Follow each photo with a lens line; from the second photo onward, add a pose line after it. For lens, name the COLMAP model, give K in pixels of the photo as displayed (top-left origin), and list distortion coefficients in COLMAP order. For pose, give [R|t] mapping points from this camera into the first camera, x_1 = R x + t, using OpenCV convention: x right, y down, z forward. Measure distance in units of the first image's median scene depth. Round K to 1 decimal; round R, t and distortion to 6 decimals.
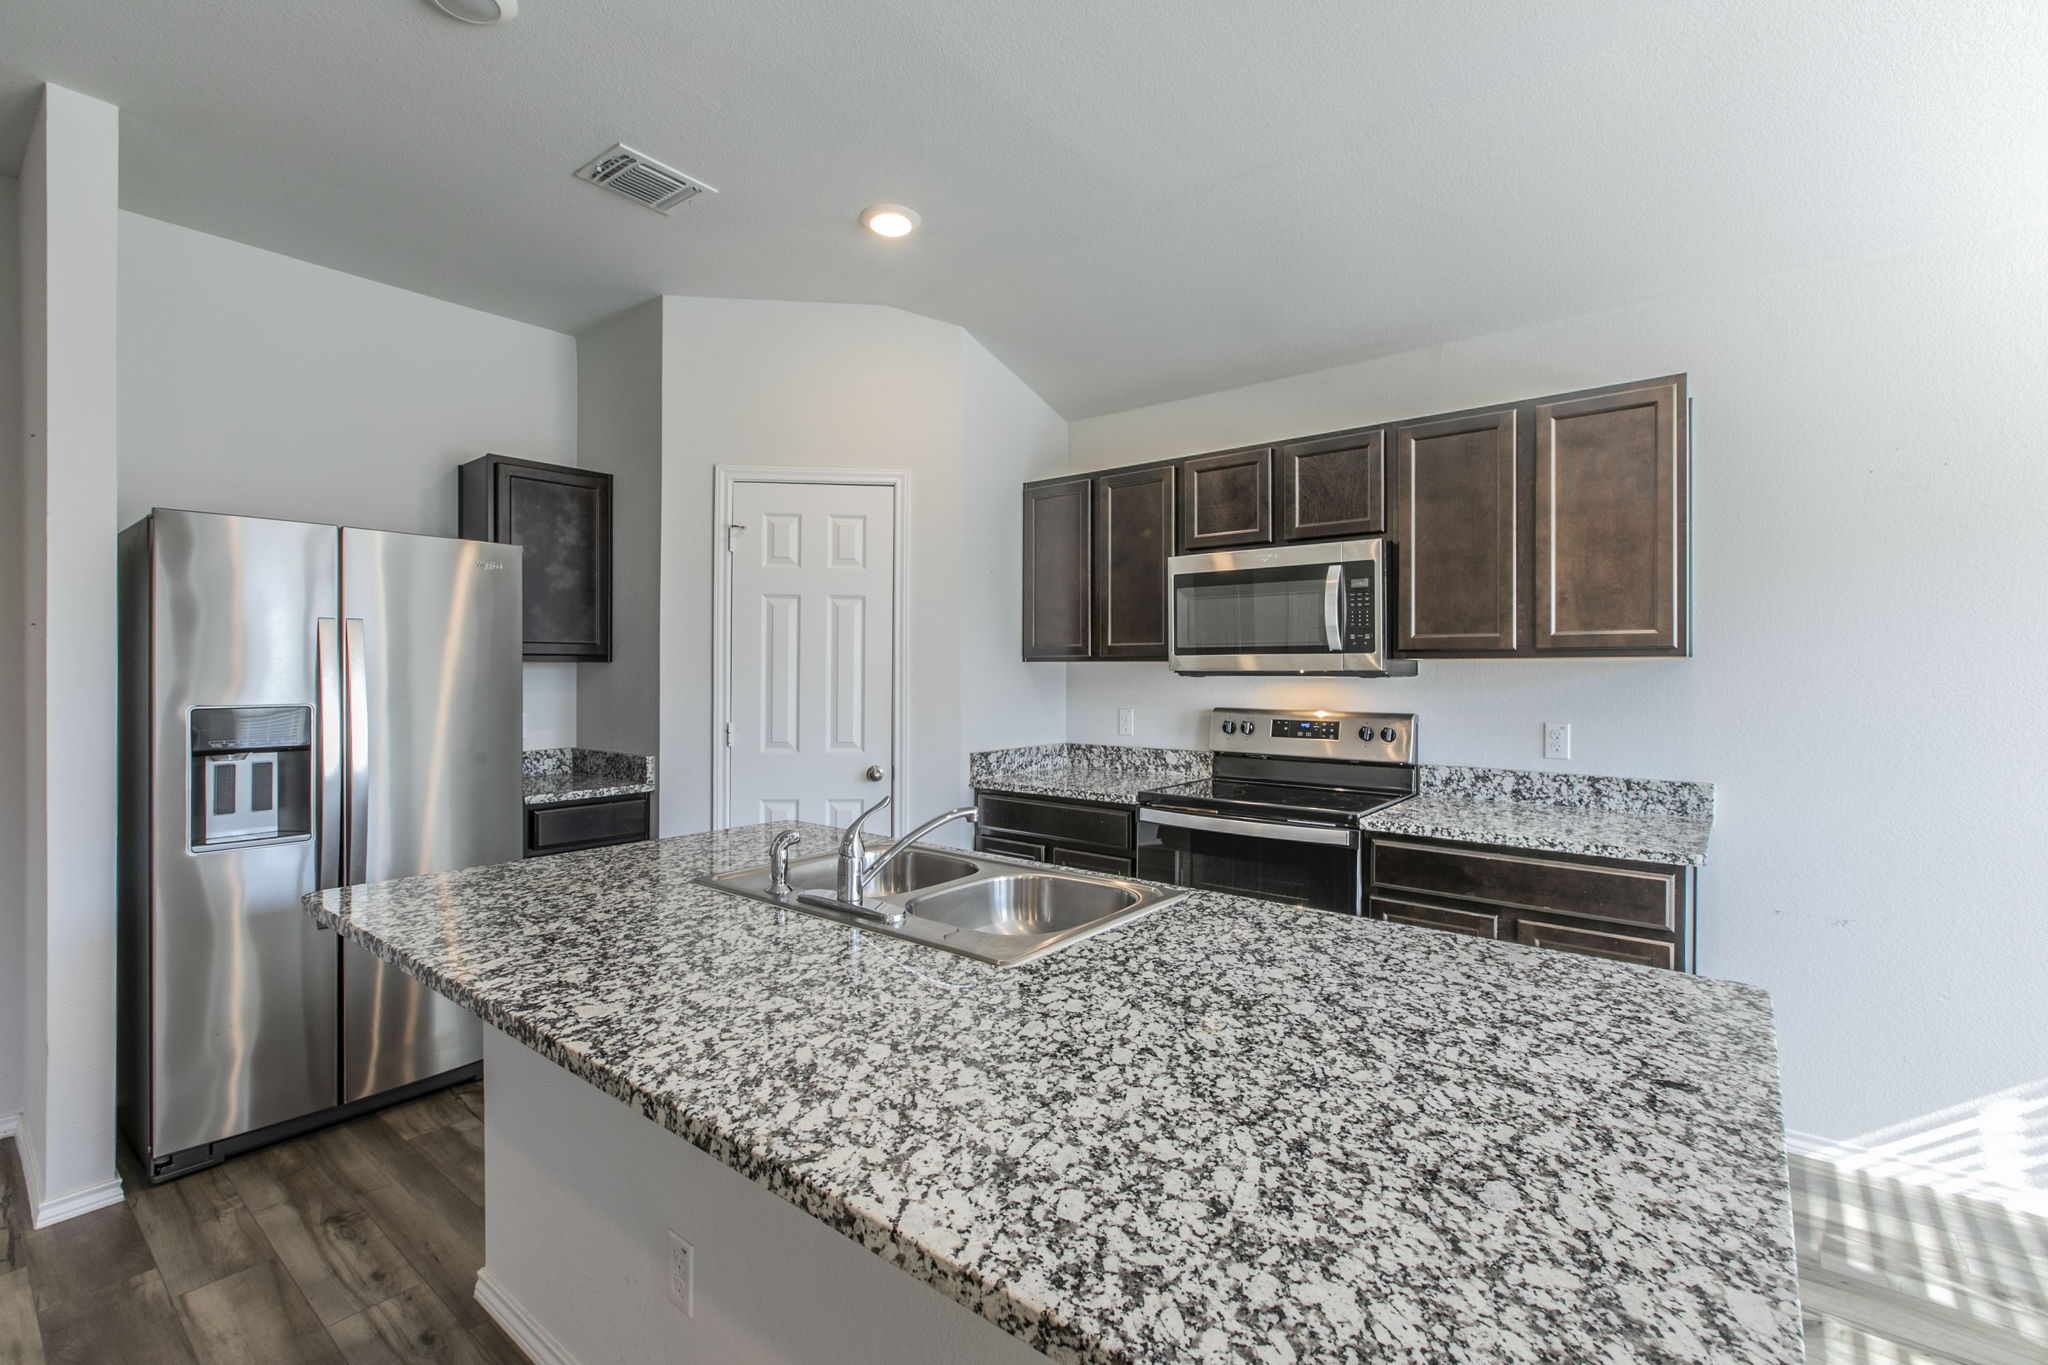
lens RADIAL K [[927.9, 0, 1021.3], [0, 927.9, 672.0], [0, 0, 1]] dist [-0.000318, 0.000041]
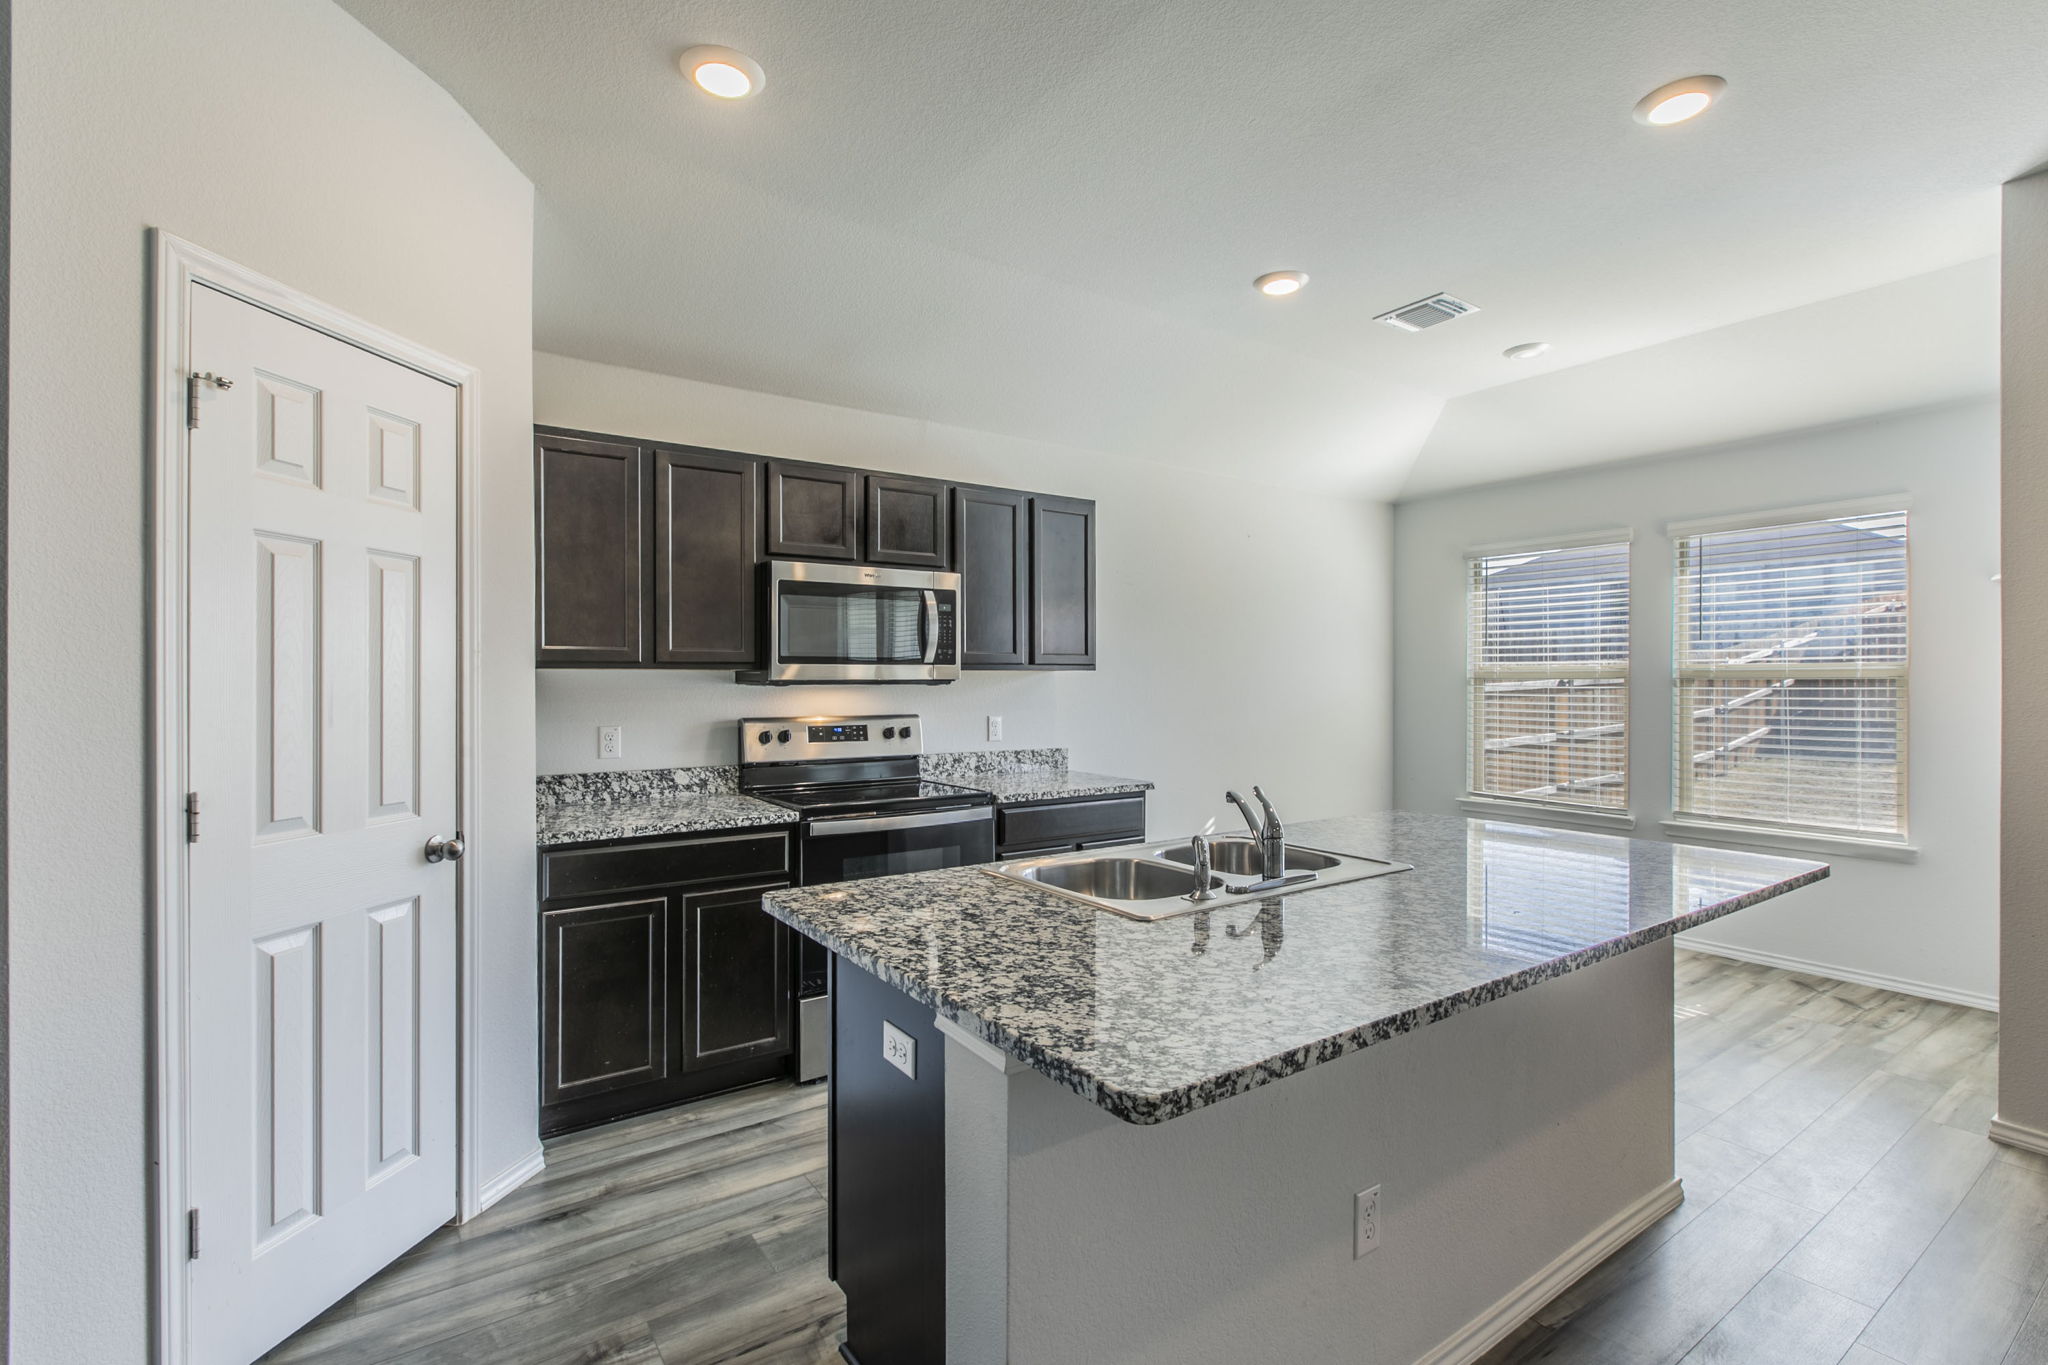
lens RADIAL K [[942.0, 0, 1024.0], [0, 942.0, 682.5], [0, 0, 1]] dist [0.002104, 0.000170]
pose [[0.265061, -0.003169, 0.964227, -0.740693], [0.003072, 0.999992, 0.002442, -0.000322], [-0.964227, 0.002315, 0.265068, 0.520477]]
